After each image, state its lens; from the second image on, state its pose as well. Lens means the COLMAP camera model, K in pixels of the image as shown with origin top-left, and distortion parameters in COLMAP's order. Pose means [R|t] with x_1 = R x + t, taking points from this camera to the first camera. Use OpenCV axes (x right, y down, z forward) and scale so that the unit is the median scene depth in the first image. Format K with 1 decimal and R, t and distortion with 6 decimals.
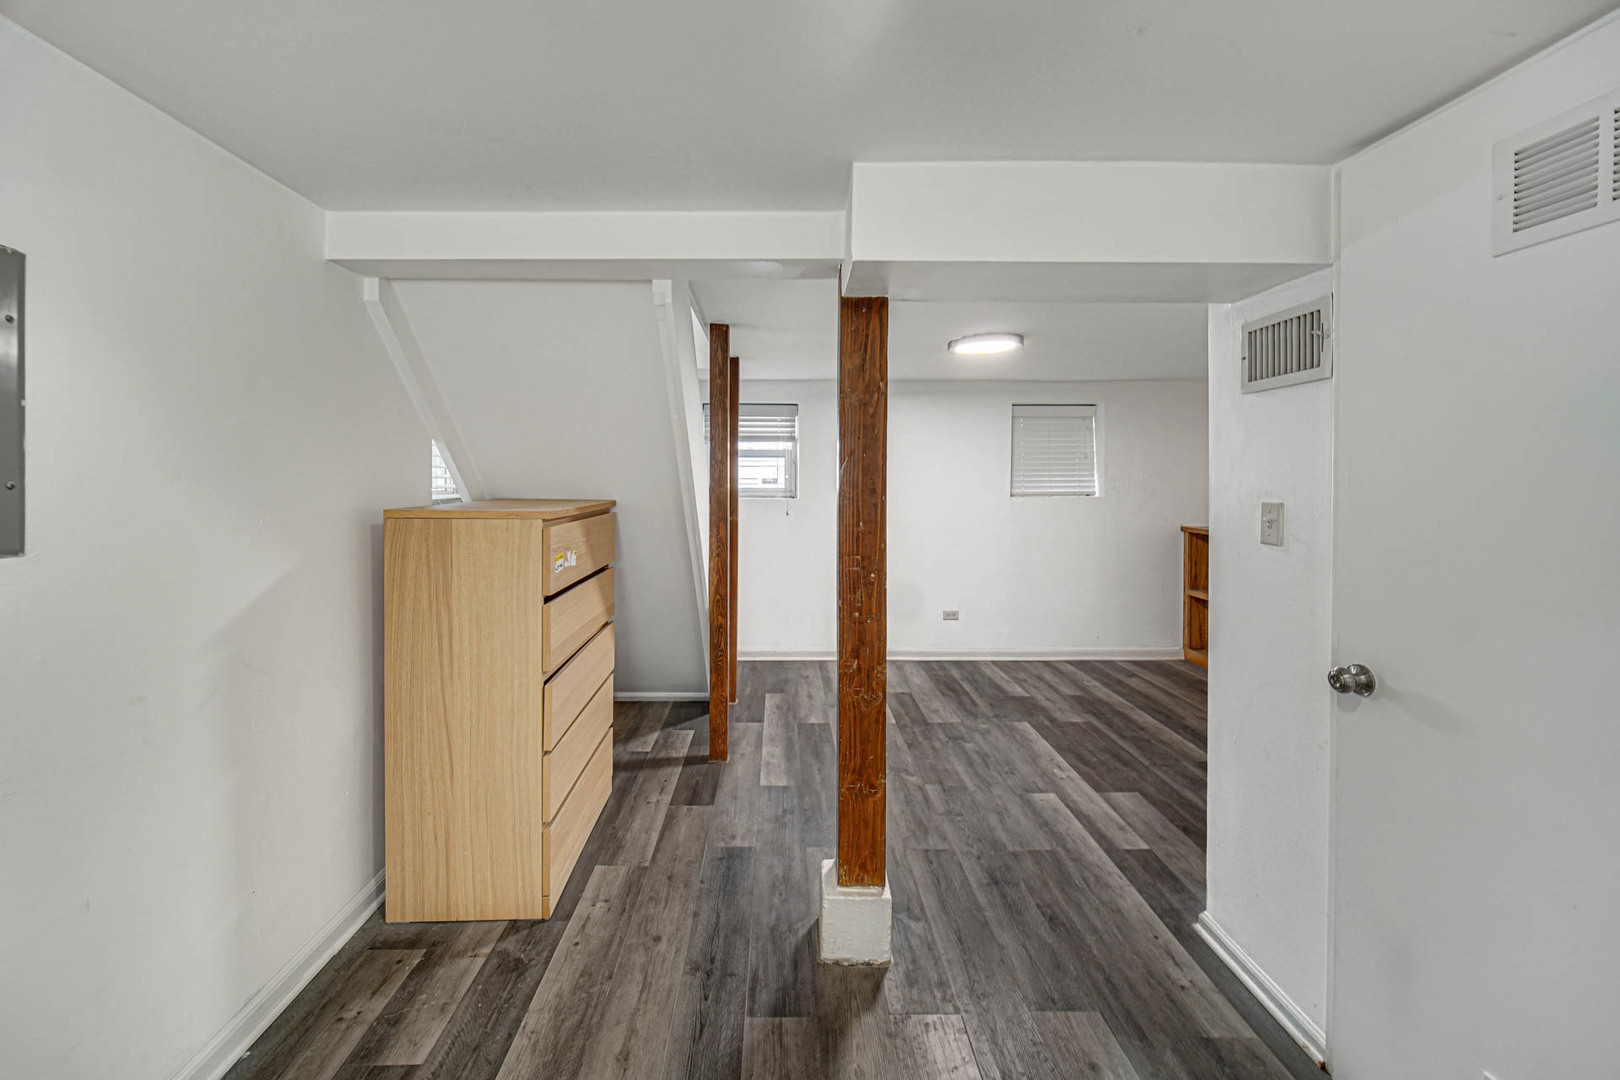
lens RADIAL K [[651.9, 0, 794.5], [0, 651.9, 476.3], [0, 0, 1]] dist [0.002365, 0.000053]
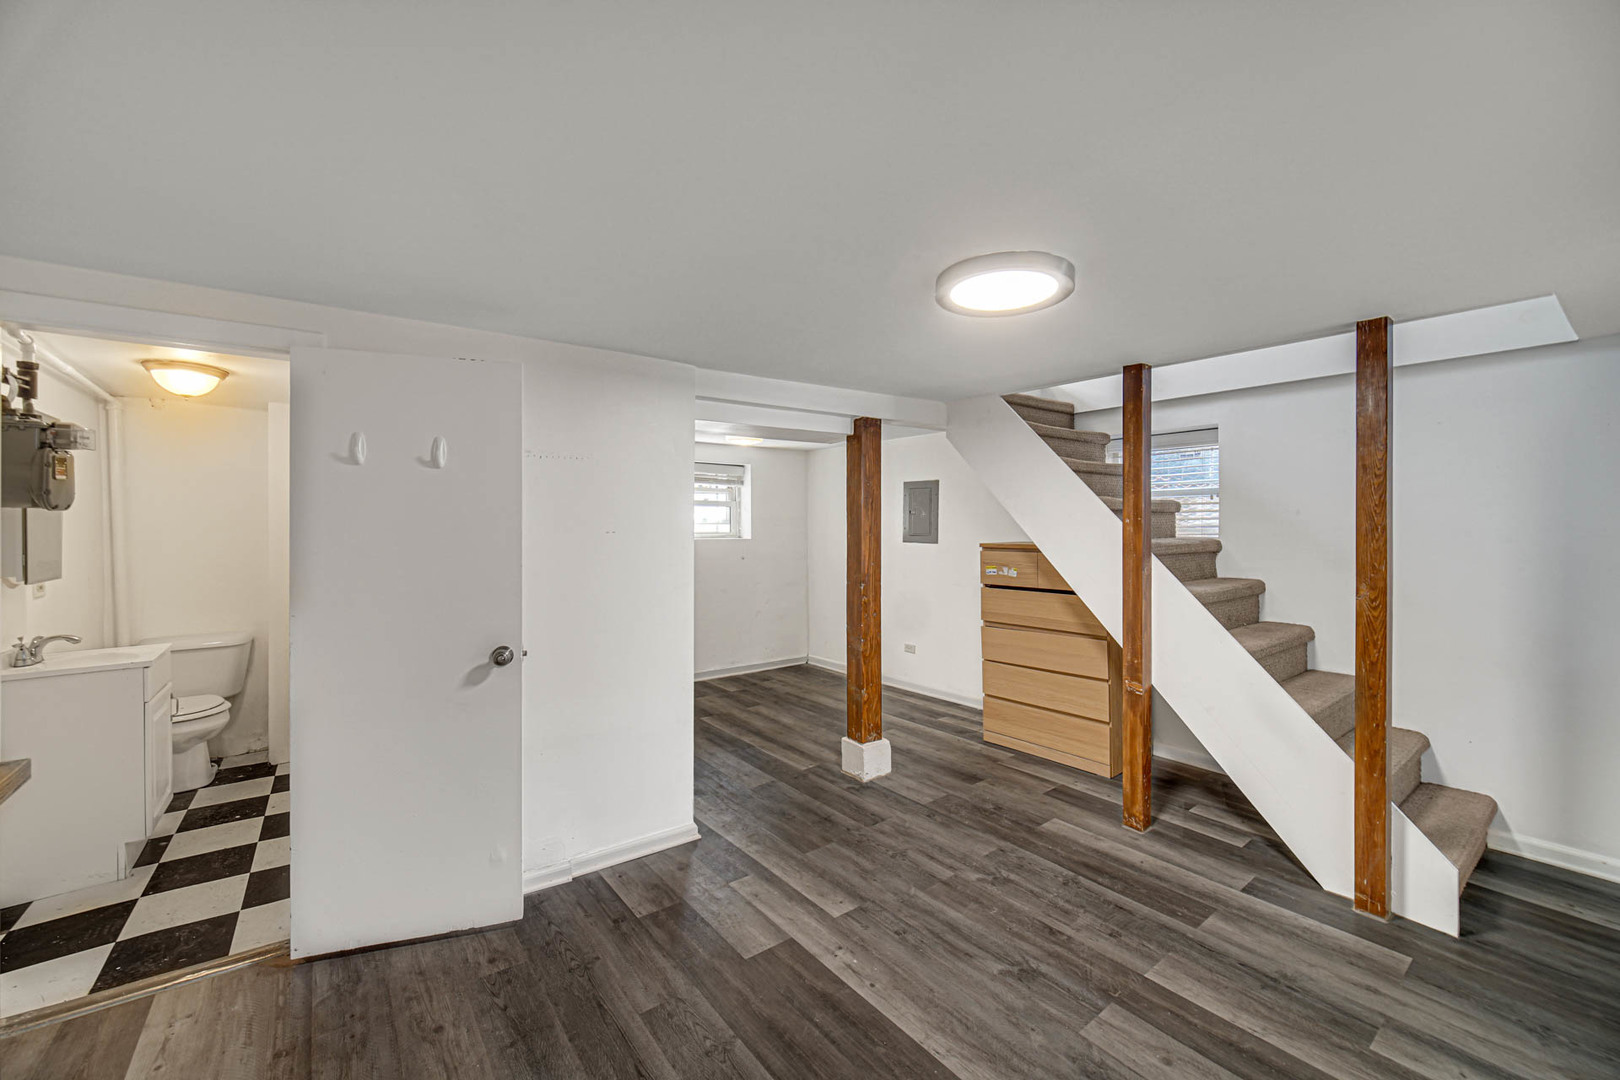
lens RADIAL K [[651.9, 0, 808.2], [0, 651.9, 531.3], [0, 0, 1]] dist [0.002365, 0.000053]
pose [[-0.803485, 0.005627, -0.595298, 0.956594], [-0.002193, 0.999921, 0.012411, -0.000610], [0.595321, 0.011278, -0.803409, 1.721815]]
